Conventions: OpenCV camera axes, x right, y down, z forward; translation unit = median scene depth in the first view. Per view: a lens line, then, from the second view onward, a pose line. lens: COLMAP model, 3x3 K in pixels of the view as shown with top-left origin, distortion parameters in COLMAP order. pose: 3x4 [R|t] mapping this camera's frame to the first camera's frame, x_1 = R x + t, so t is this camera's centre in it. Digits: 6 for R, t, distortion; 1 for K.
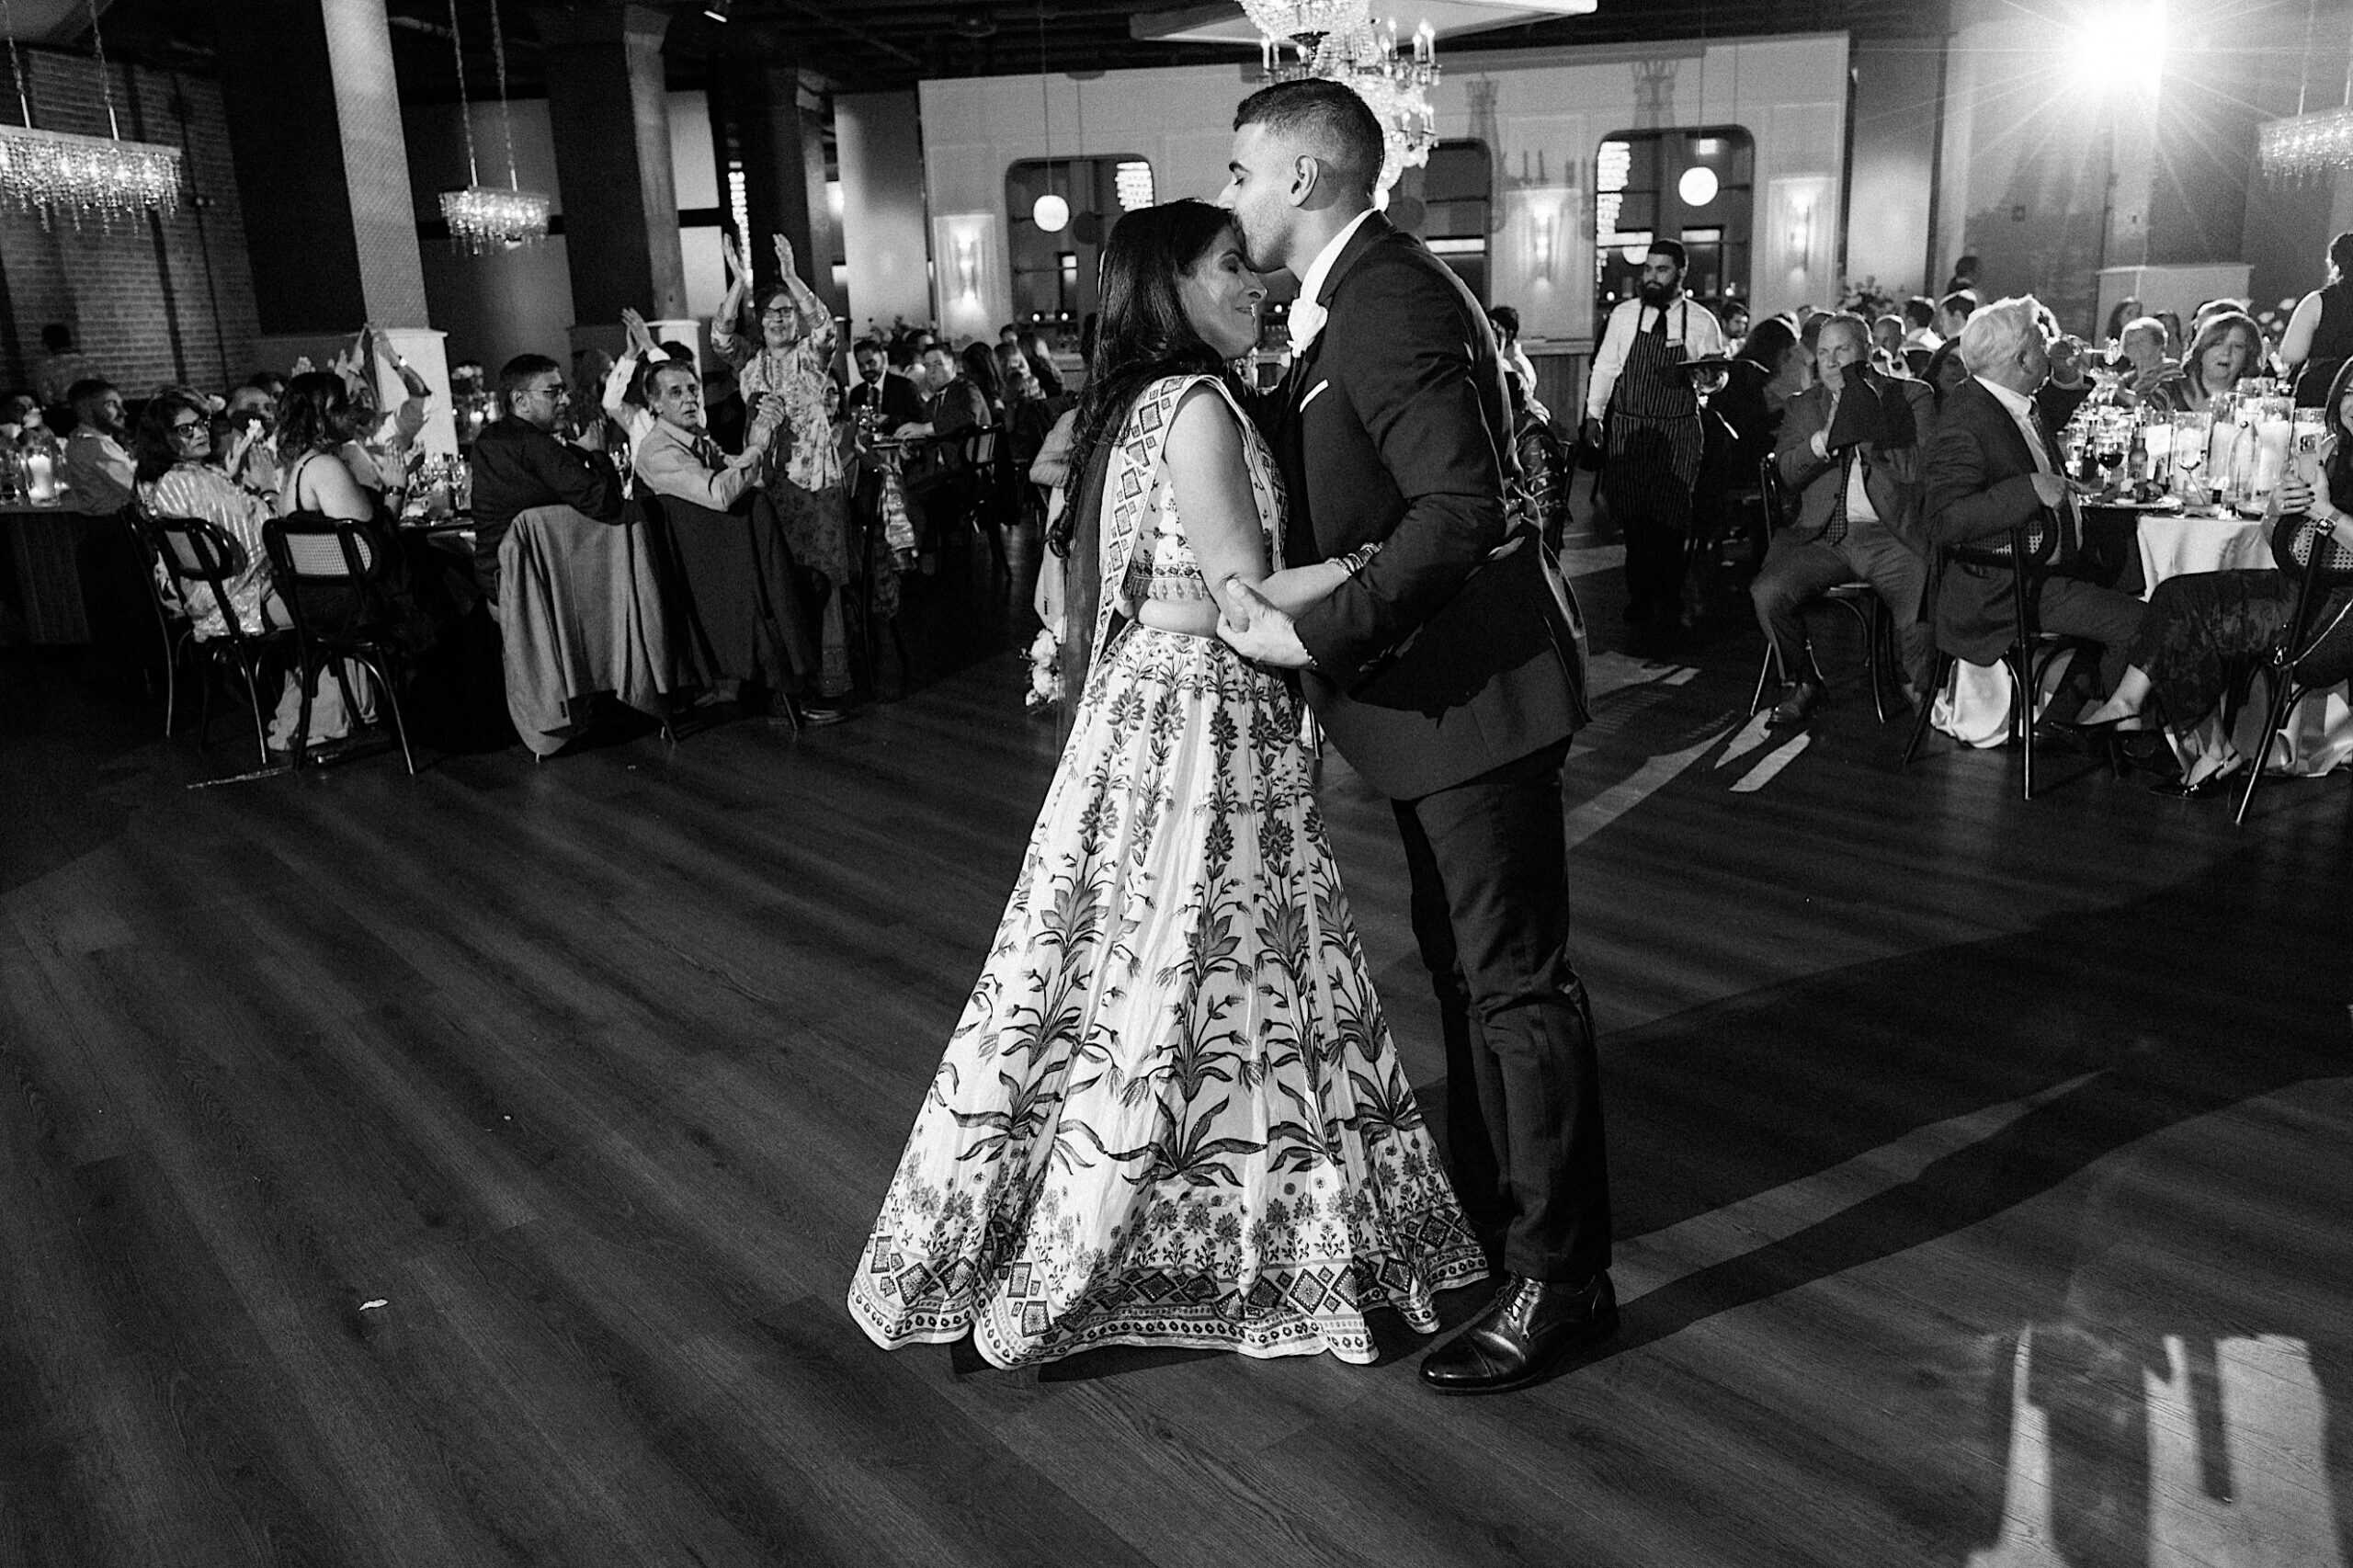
lens RADIAL K [[1808.4, 0, 1176.5], [0, 1808.4, 784.0], [0, 0, 1]] dist [-0.007114, -0.001068]
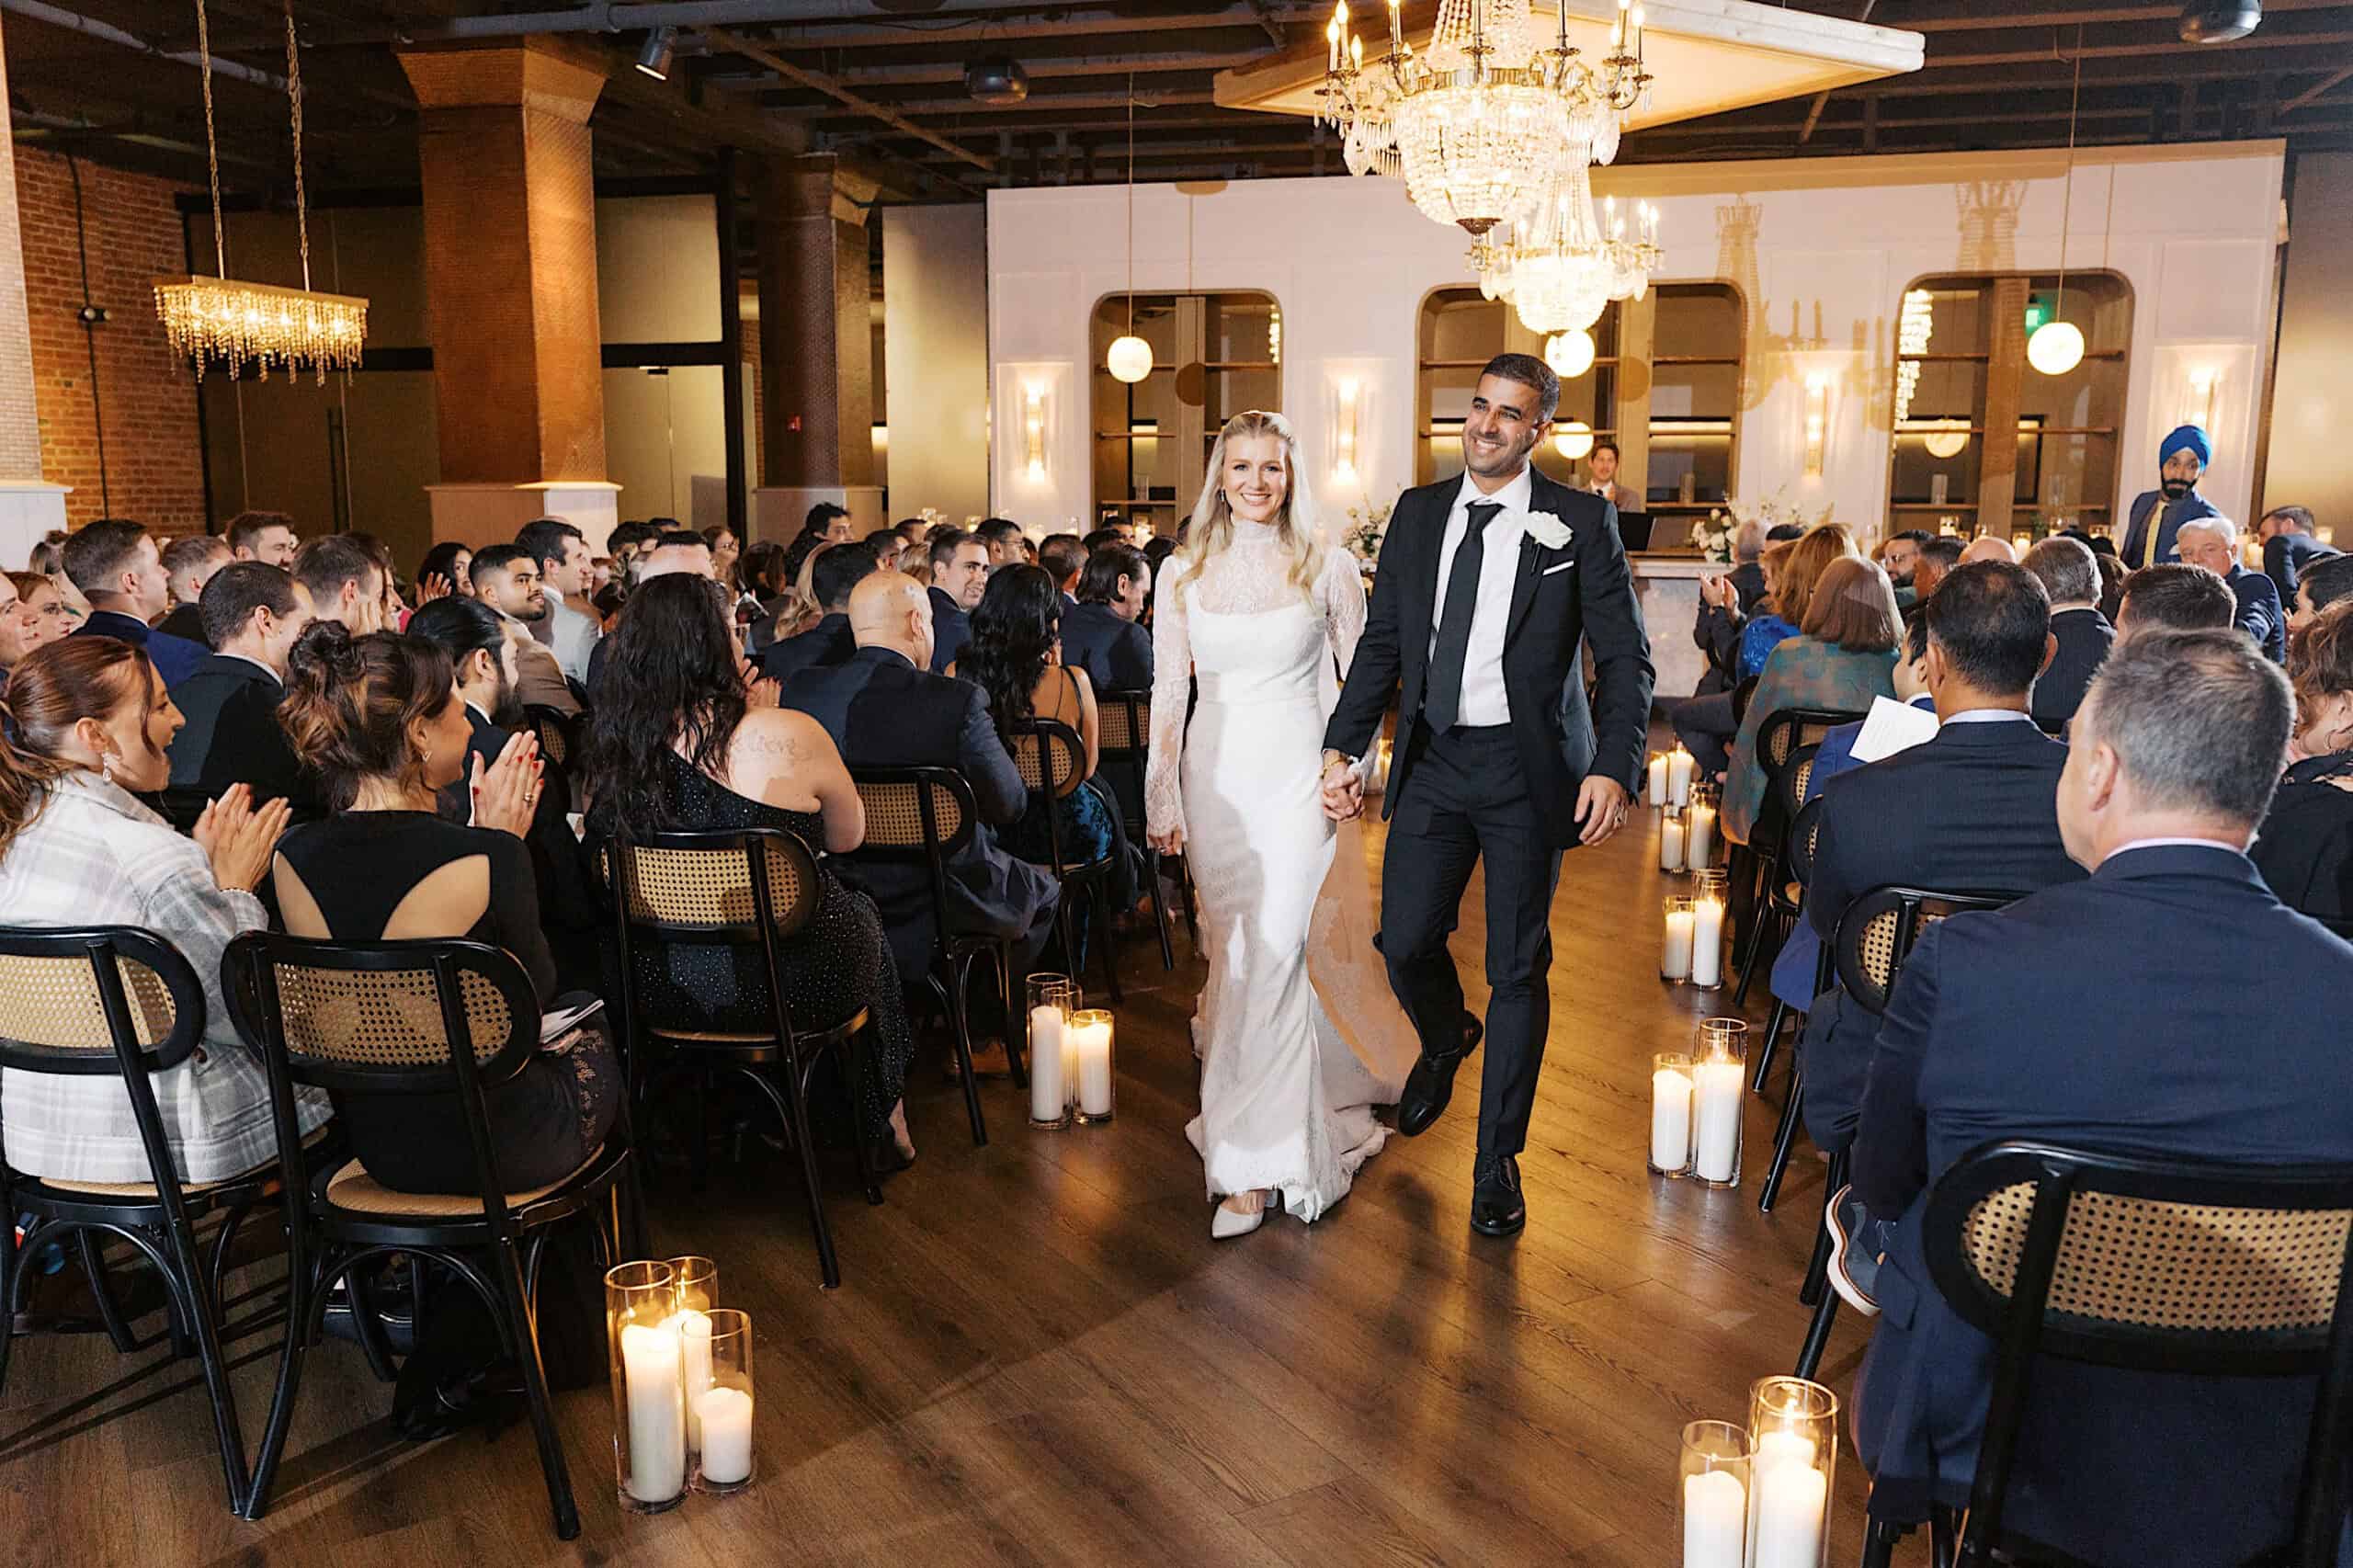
lens RADIAL K [[1808.4, 0, 1176.5], [0, 1808.4, 784.0], [0, 0, 1]] dist [-0.007114, -0.001068]
pose [[0.990237, 0.059594, -0.126016, 0.049425], [-0.071088, 0.993512, -0.088772, -0.074116], [0.119908, 0.096863, 0.988048, 0.270756]]
